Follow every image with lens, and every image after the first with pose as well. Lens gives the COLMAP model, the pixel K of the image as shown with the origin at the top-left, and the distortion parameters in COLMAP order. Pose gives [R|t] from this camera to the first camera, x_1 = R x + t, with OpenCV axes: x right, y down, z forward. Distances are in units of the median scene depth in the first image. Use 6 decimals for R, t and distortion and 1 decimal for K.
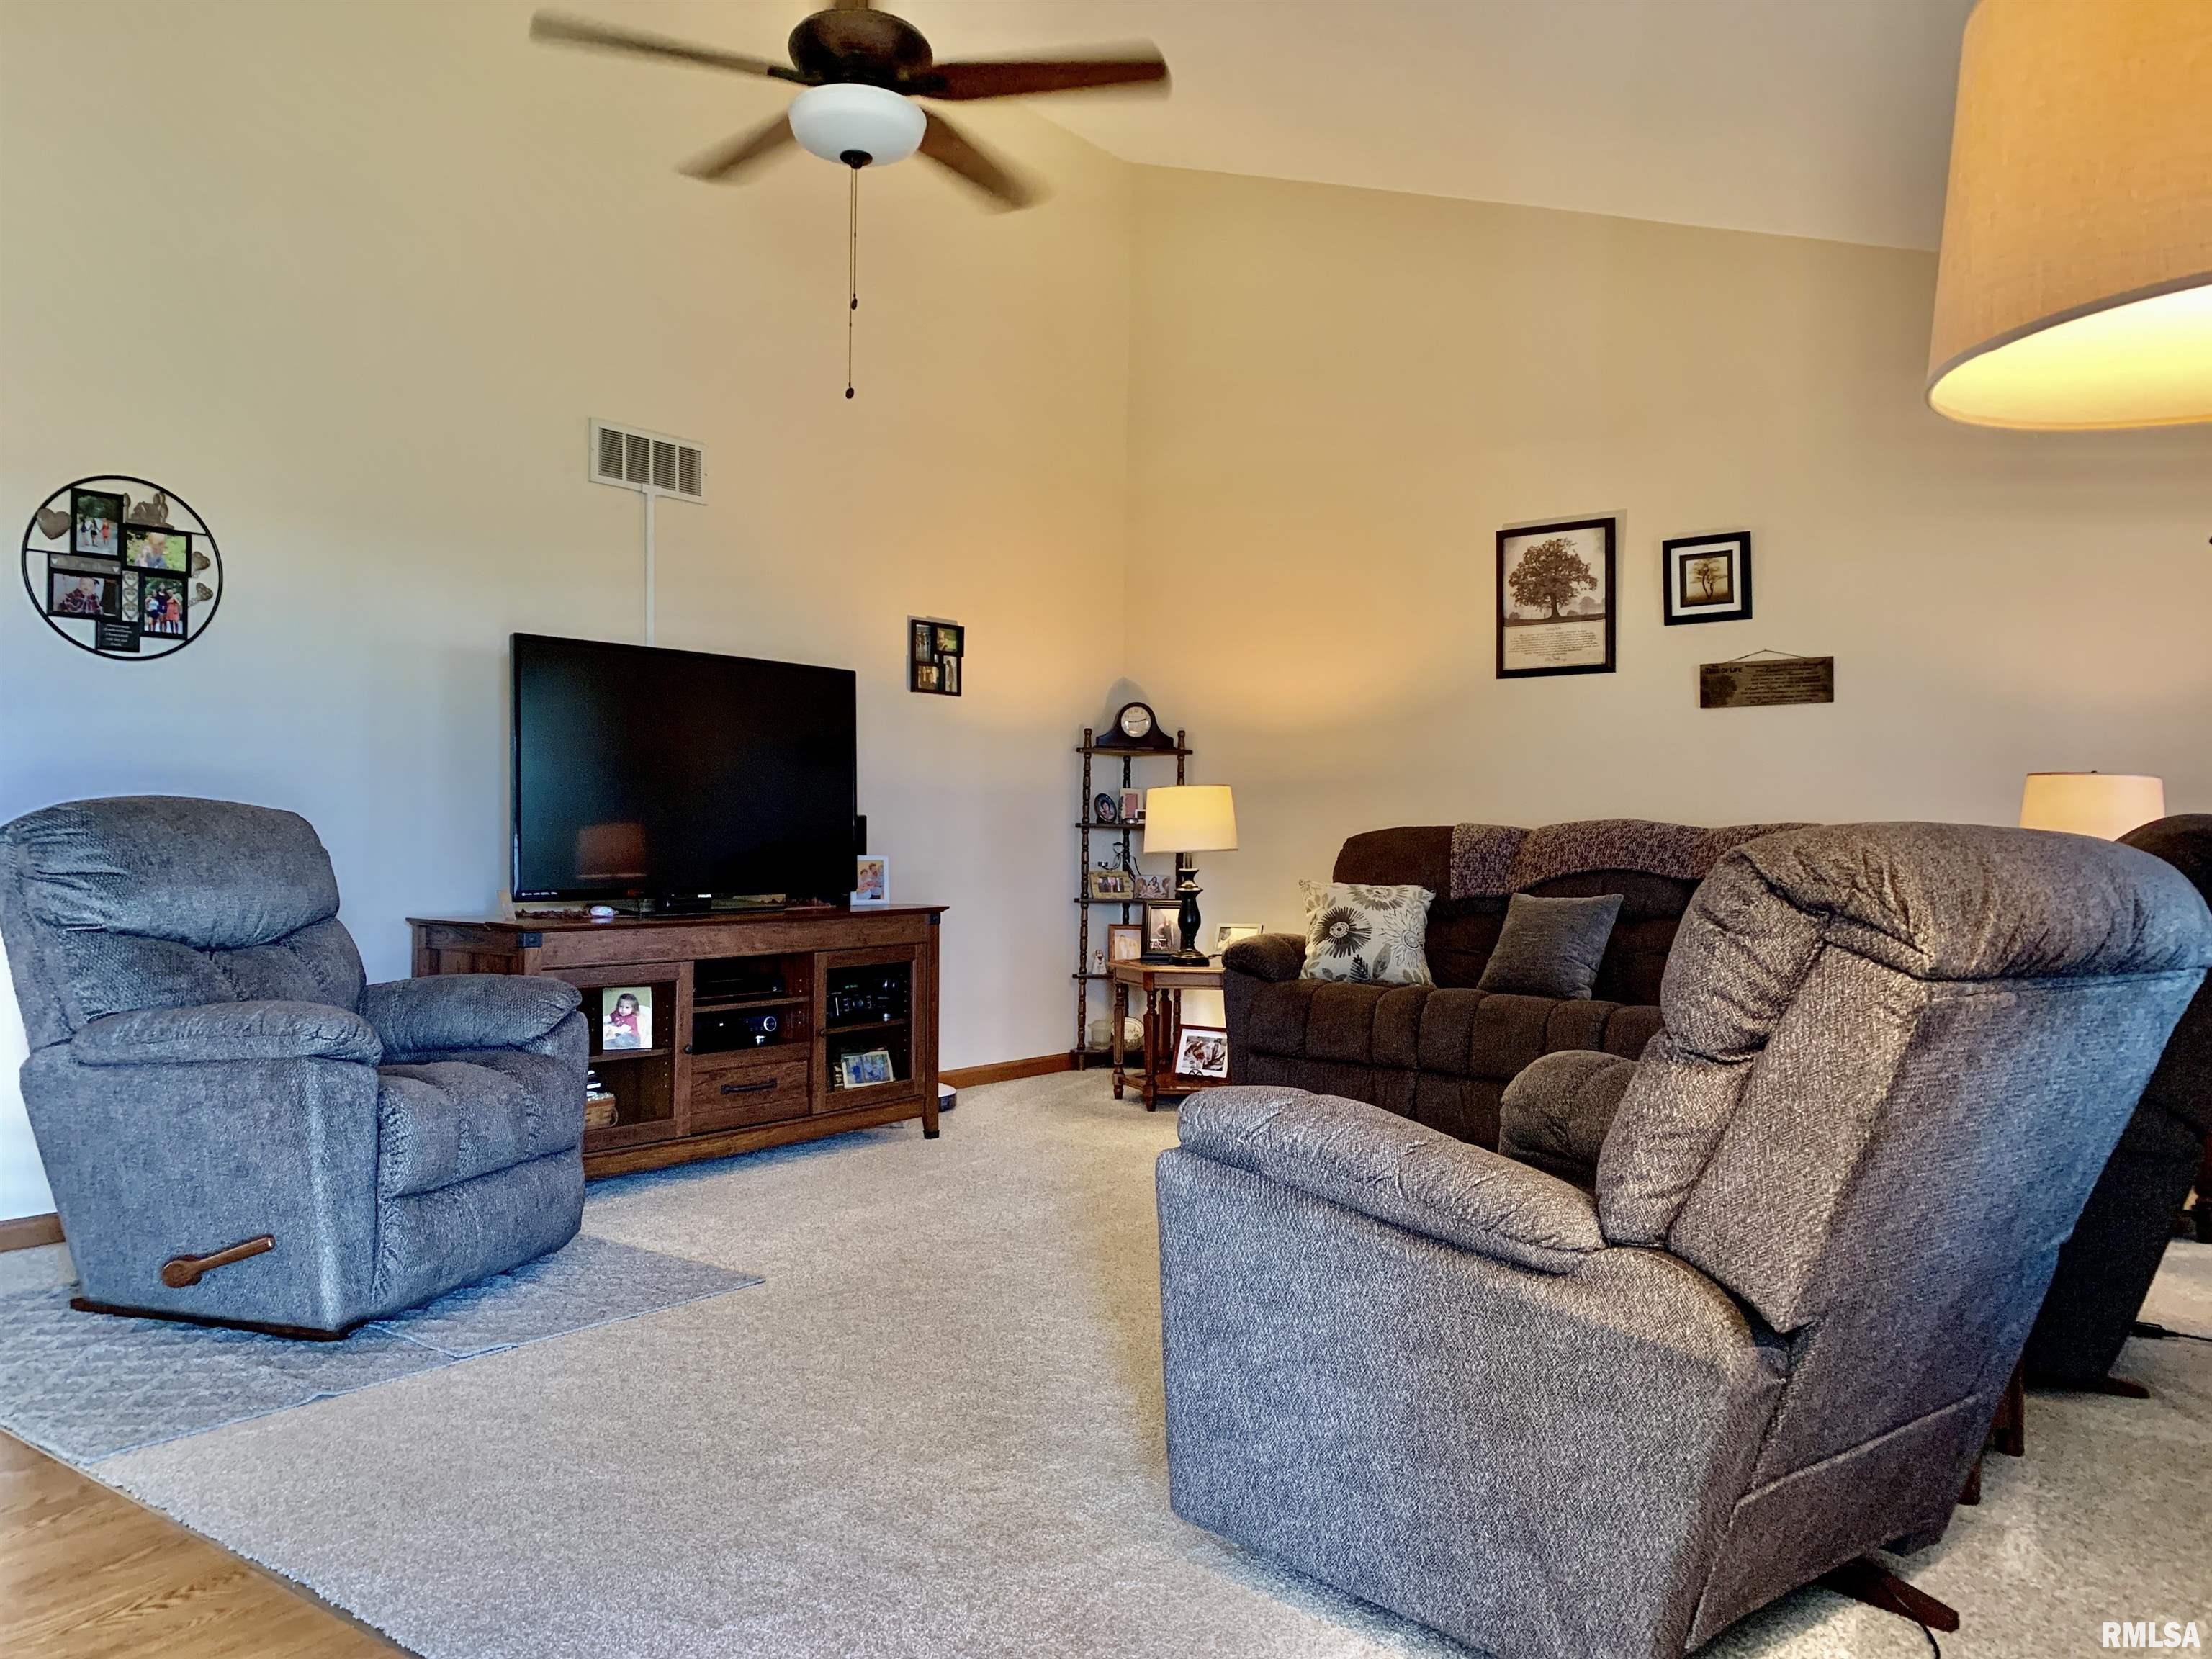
lens RADIAL K [[1680.1, 0, 1073.4], [0, 1680.1, 818.8], [0, 0, 1]] dist [0.048811, -0.054220]
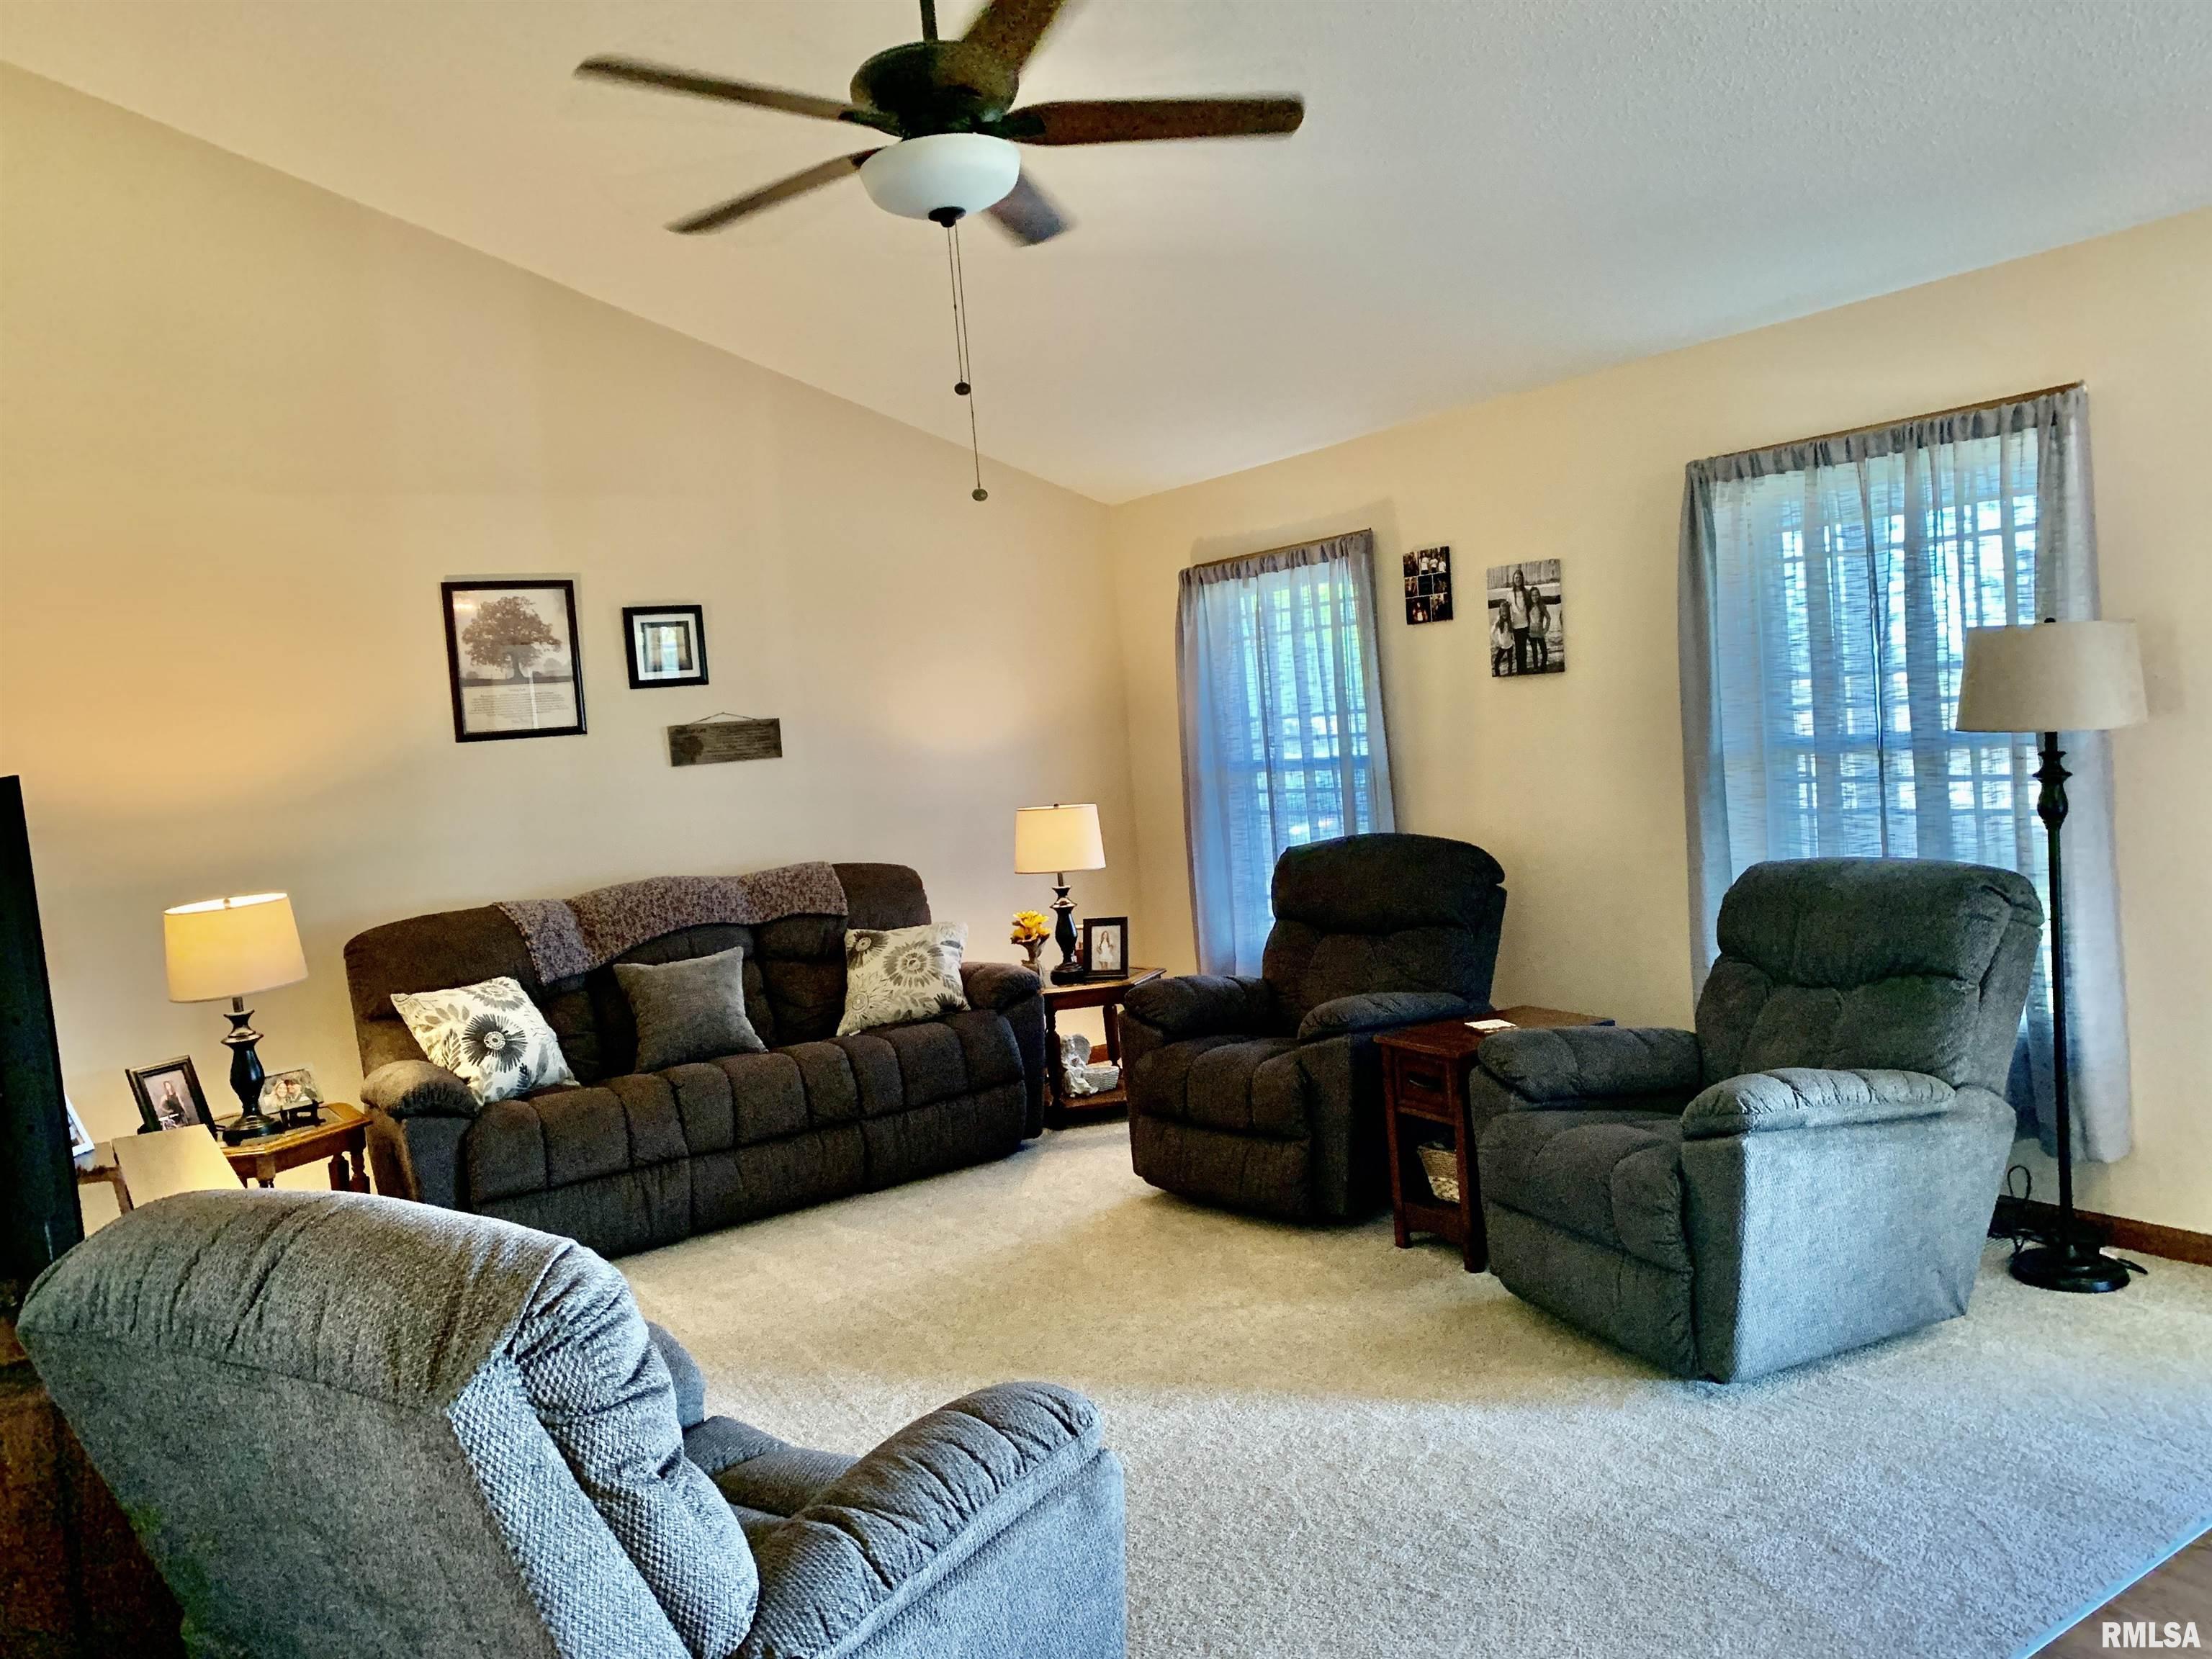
lens RADIAL K [[1680.1, 0, 1115.3], [0, 1680.1, 826.6], [0, 0, 1]] dist [0.048811, -0.054220]
pose [[0.283537, -0.092020, 0.954536, -0.568408], [0.073721, 0.994531, 0.073978, -0.084652], [-0.956123, 0.049394, 0.288770, 0.416067]]
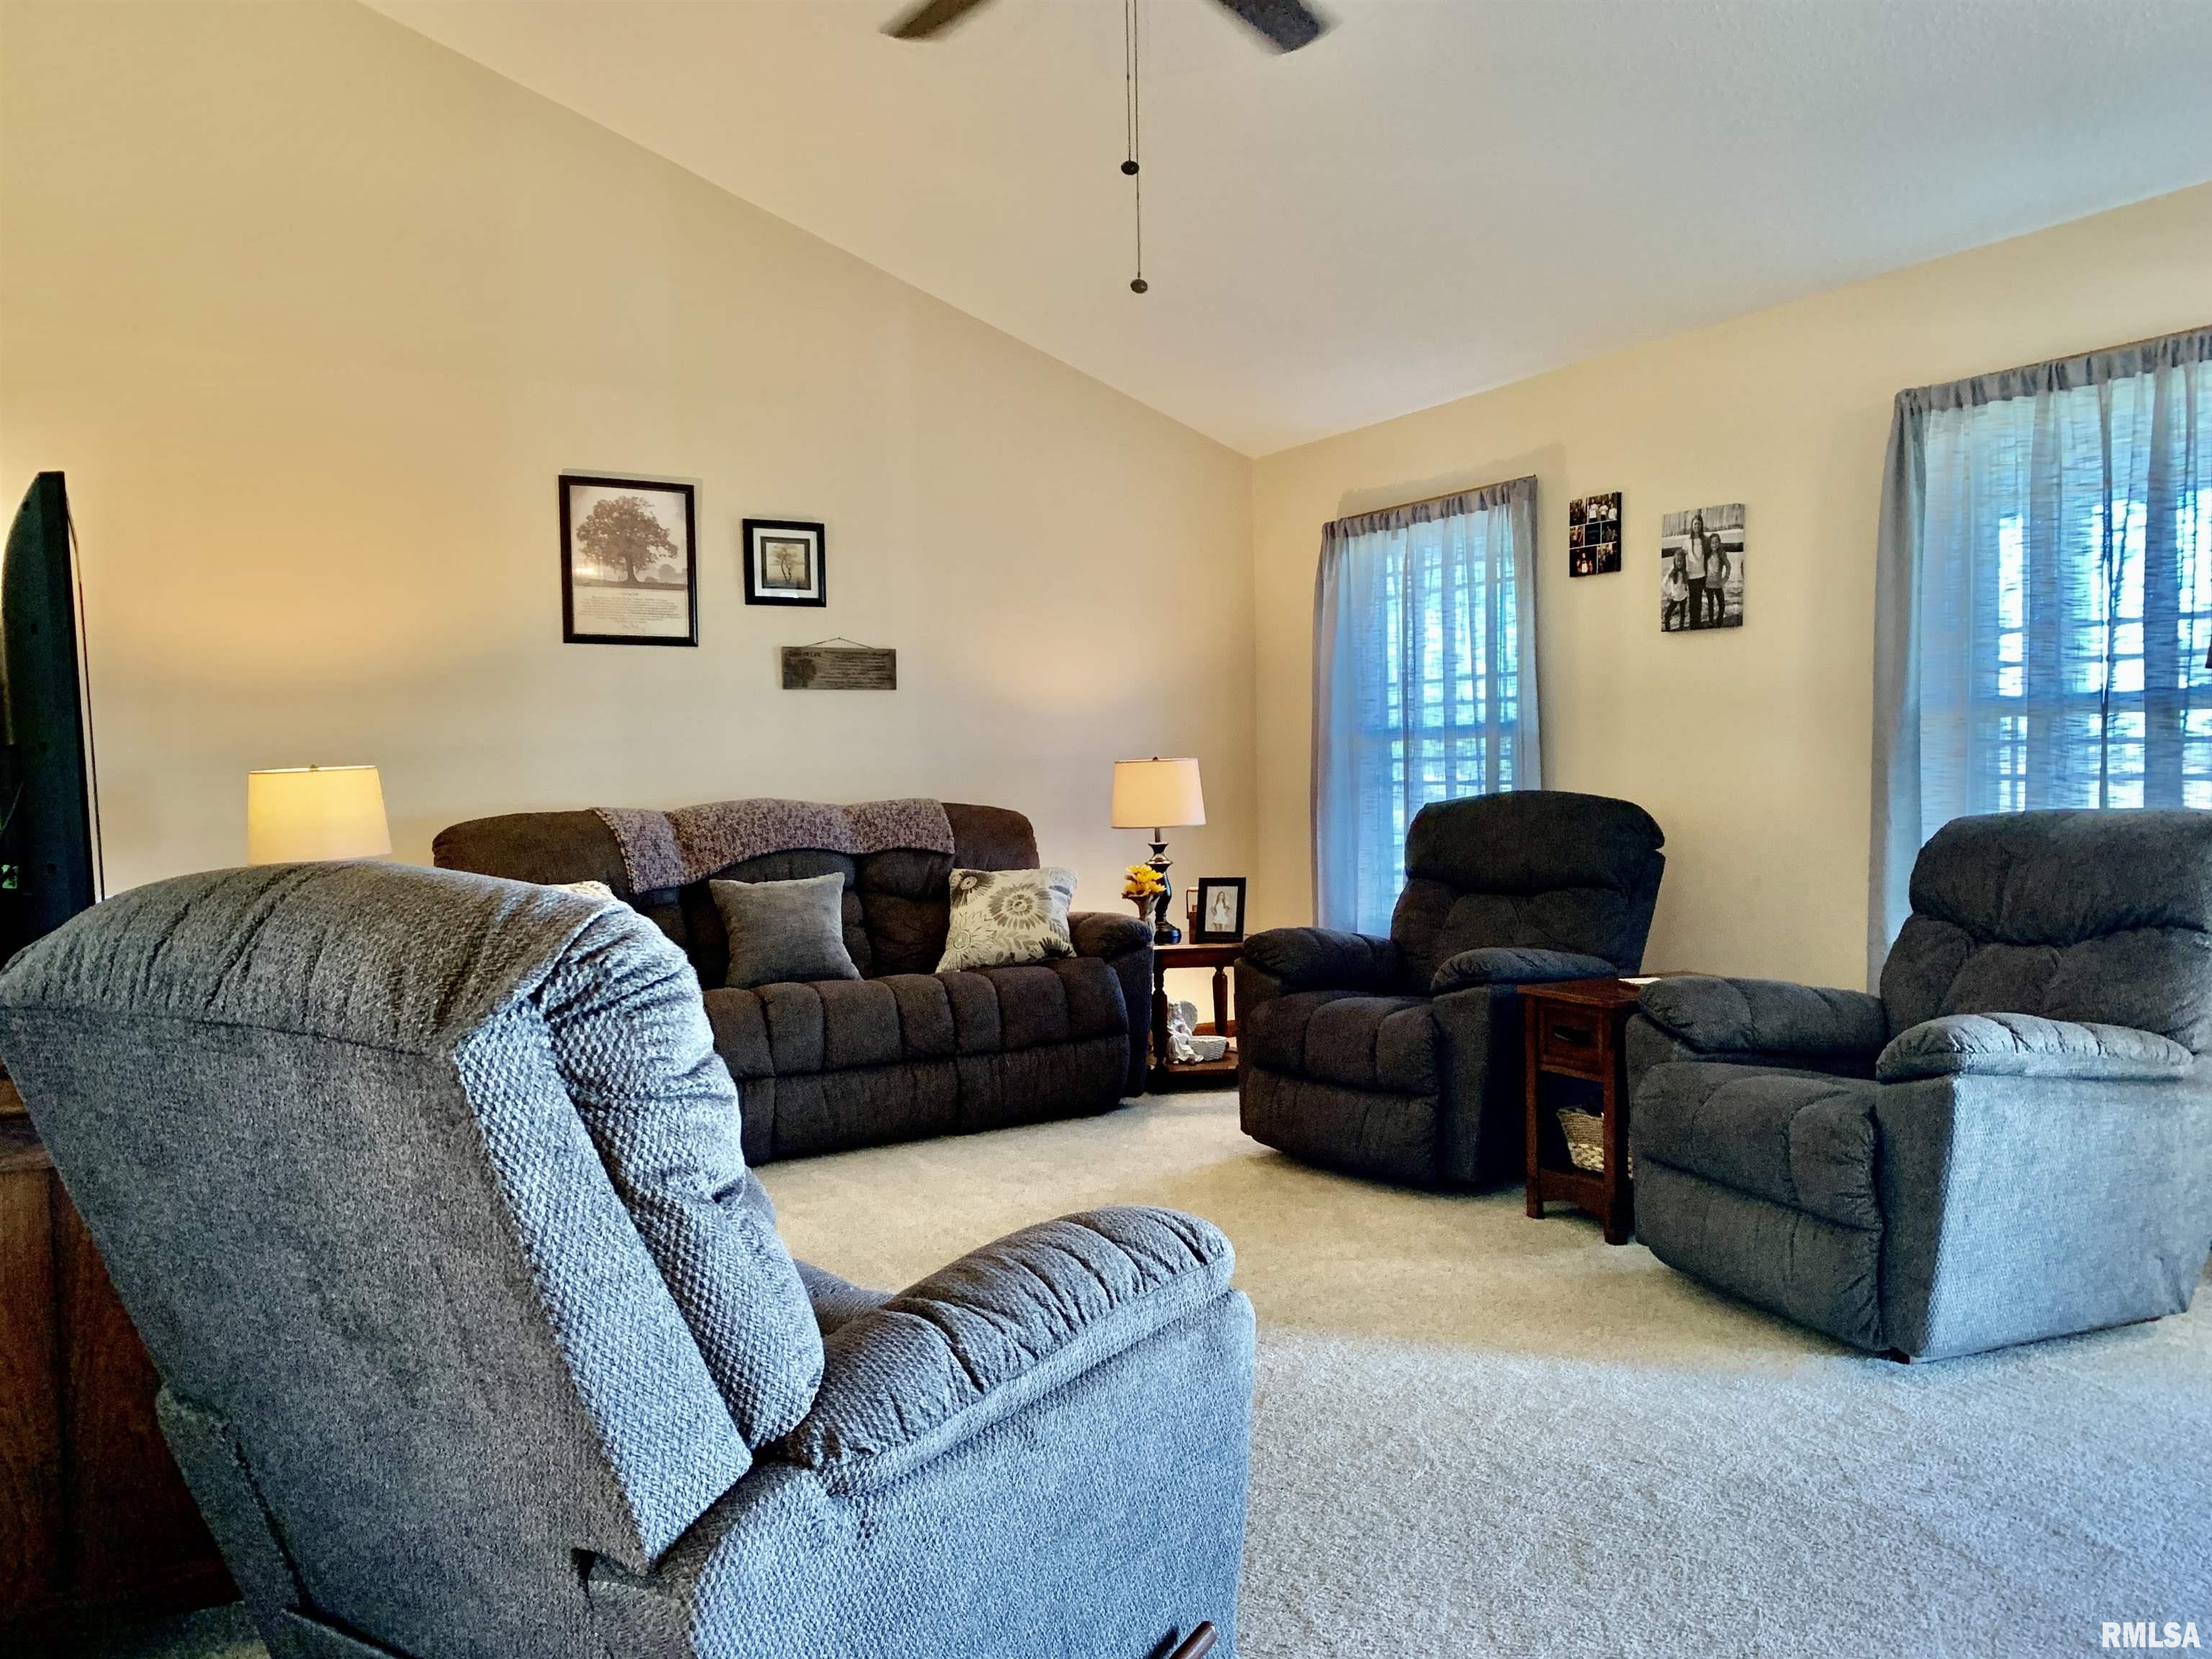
lens RADIAL K [[1680.1, 0, 1135.9], [0, 1680.1, 863.0], [0, 0, 1]] dist [0.048811, -0.054220]
pose [[0.334145, -0.064163, 0.940335, -0.524180], [0.012628, 0.997895, 0.063603, -0.021691], [-0.942437, -0.009378, 0.334252, 0.445115]]
